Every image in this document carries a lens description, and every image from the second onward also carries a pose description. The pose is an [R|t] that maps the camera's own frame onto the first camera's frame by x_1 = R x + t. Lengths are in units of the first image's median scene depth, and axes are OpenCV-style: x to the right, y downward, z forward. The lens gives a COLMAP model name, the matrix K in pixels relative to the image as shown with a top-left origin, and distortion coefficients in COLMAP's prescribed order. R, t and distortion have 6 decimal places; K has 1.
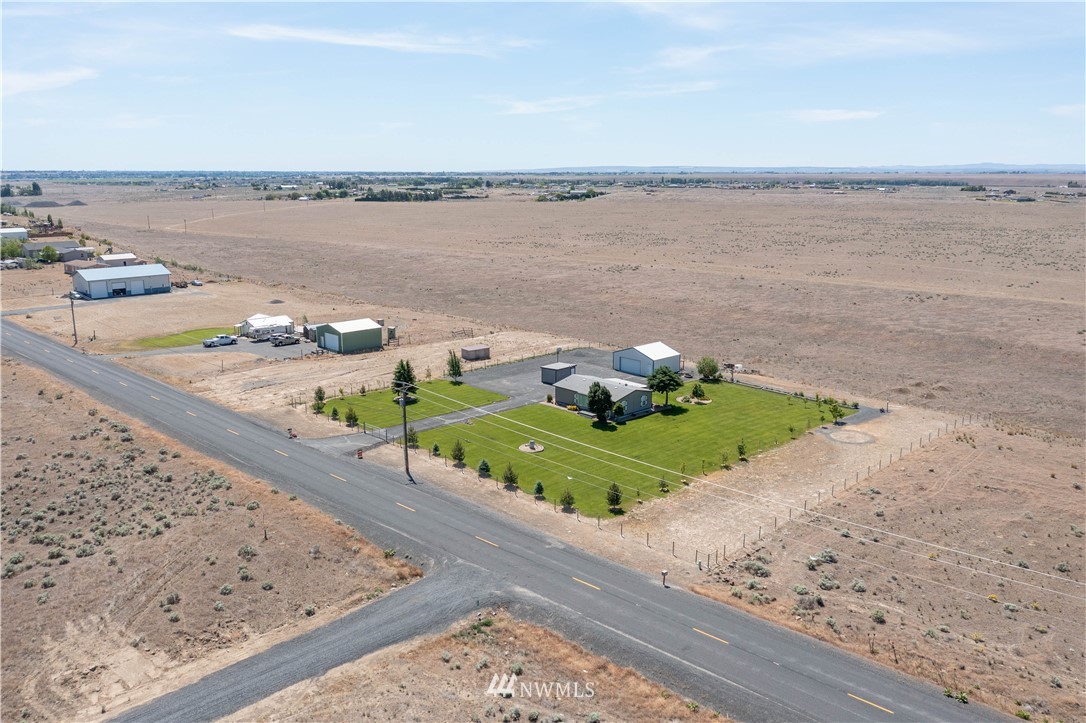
lens RADIAL K [[934.4, 0, 543.0], [0, 934.4, 361.5], [0, 0, 1]] dist [-0.004674, 0.002901]
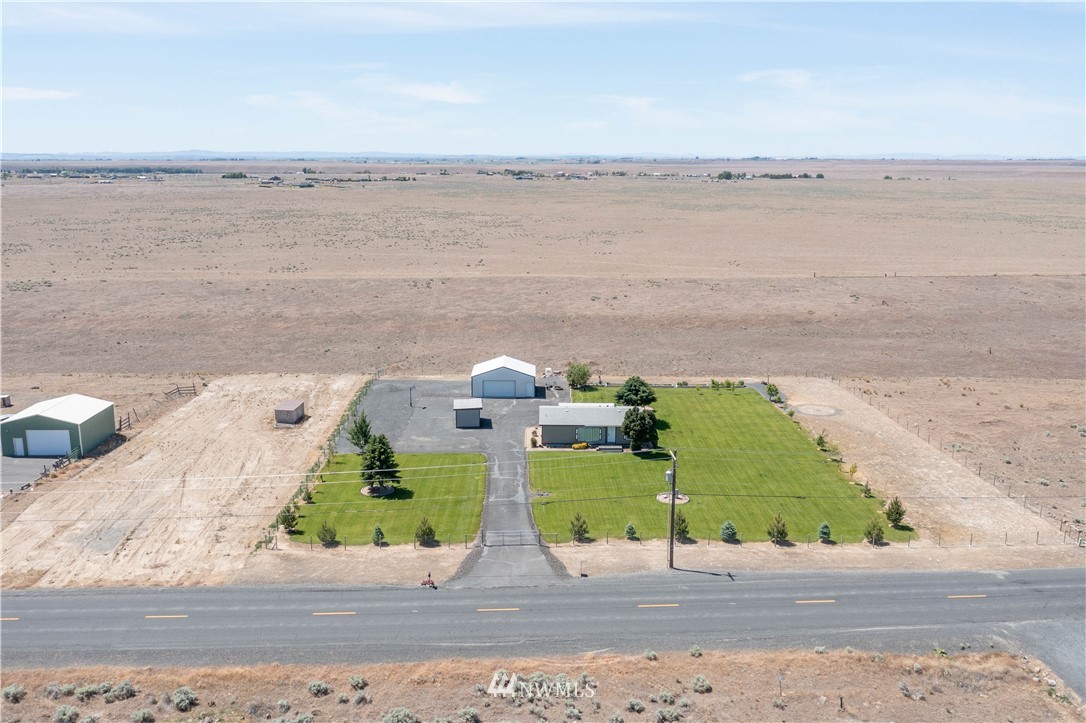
lens RADIAL K [[934.4, 0, 543.0], [0, 934.4, 361.5], [0, 0, 1]] dist [-0.004674, 0.002901]
pose [[0.642250, -0.157153, 0.750212, -0.458627], [0.146682, 0.985866, 0.080944, -0.073566], [-0.752329, 0.058056, 0.656224, 0.360156]]
